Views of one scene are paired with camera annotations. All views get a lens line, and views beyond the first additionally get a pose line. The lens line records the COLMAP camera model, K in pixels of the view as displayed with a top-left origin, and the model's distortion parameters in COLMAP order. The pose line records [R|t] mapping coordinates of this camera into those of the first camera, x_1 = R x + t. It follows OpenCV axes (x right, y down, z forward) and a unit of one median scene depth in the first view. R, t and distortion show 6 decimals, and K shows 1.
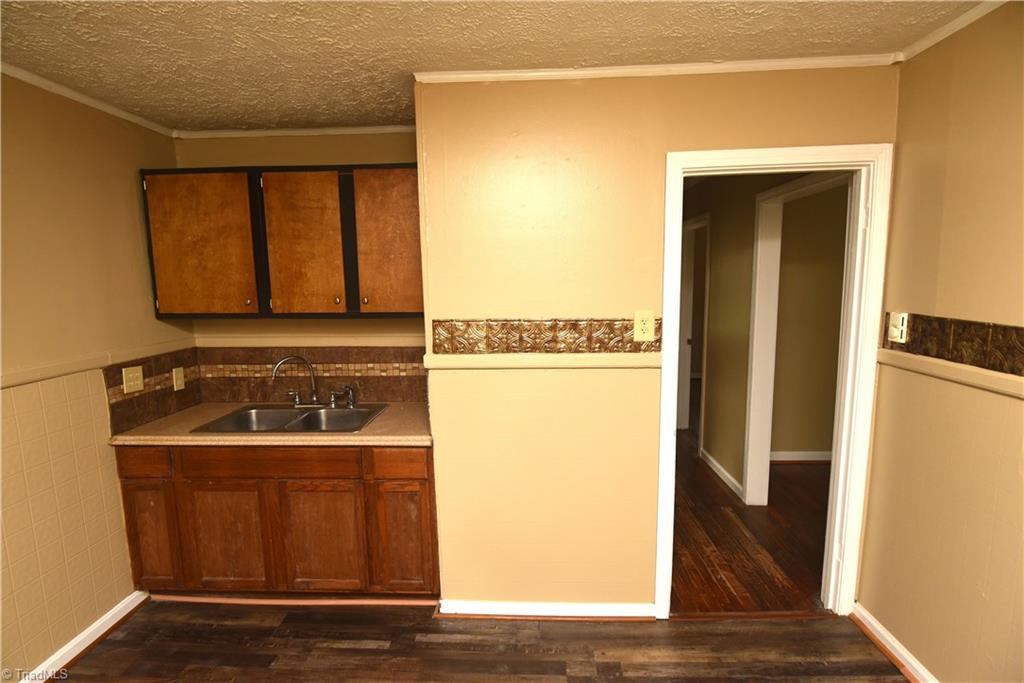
lens RADIAL K [[502.5, 0, 513.4], [0, 502.5, 343.2], [0, 0, 1]] dist [-0.021557, 0.000588]
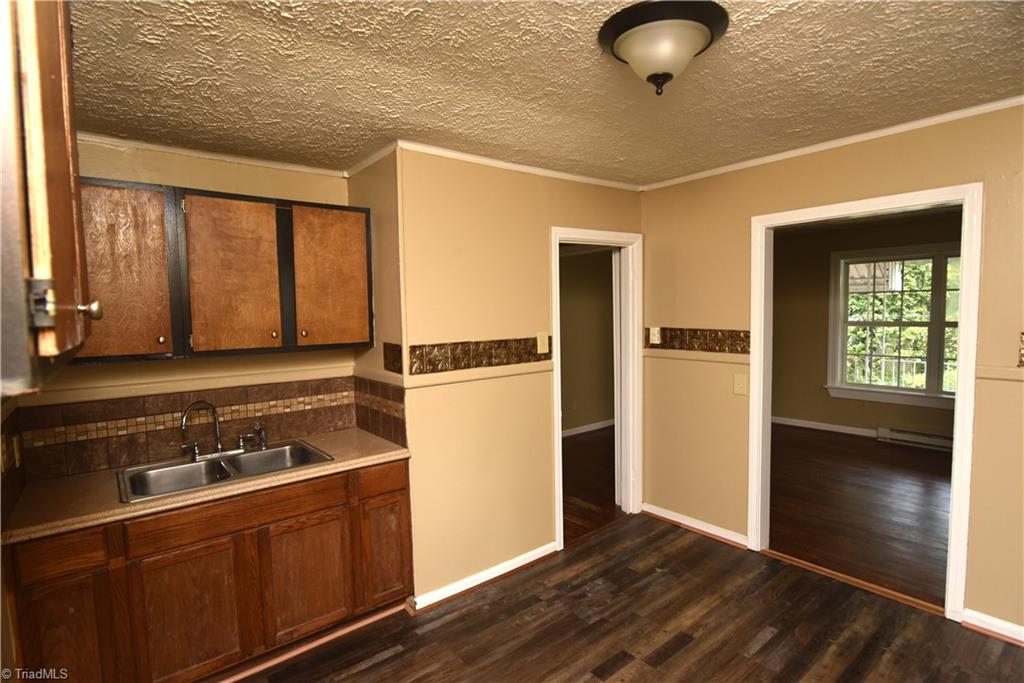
lens RADIAL K [[502.5, 0, 508.1], [0, 502.5, 342.3], [0, 0, 1]] dist [-0.021557, 0.000588]
pose [[0.756800, -0.045890, 0.652034, -0.700664], [0.095890, 0.994535, -0.041302, 0.014802], [-0.646575, 0.093780, 0.757064, -0.026676]]
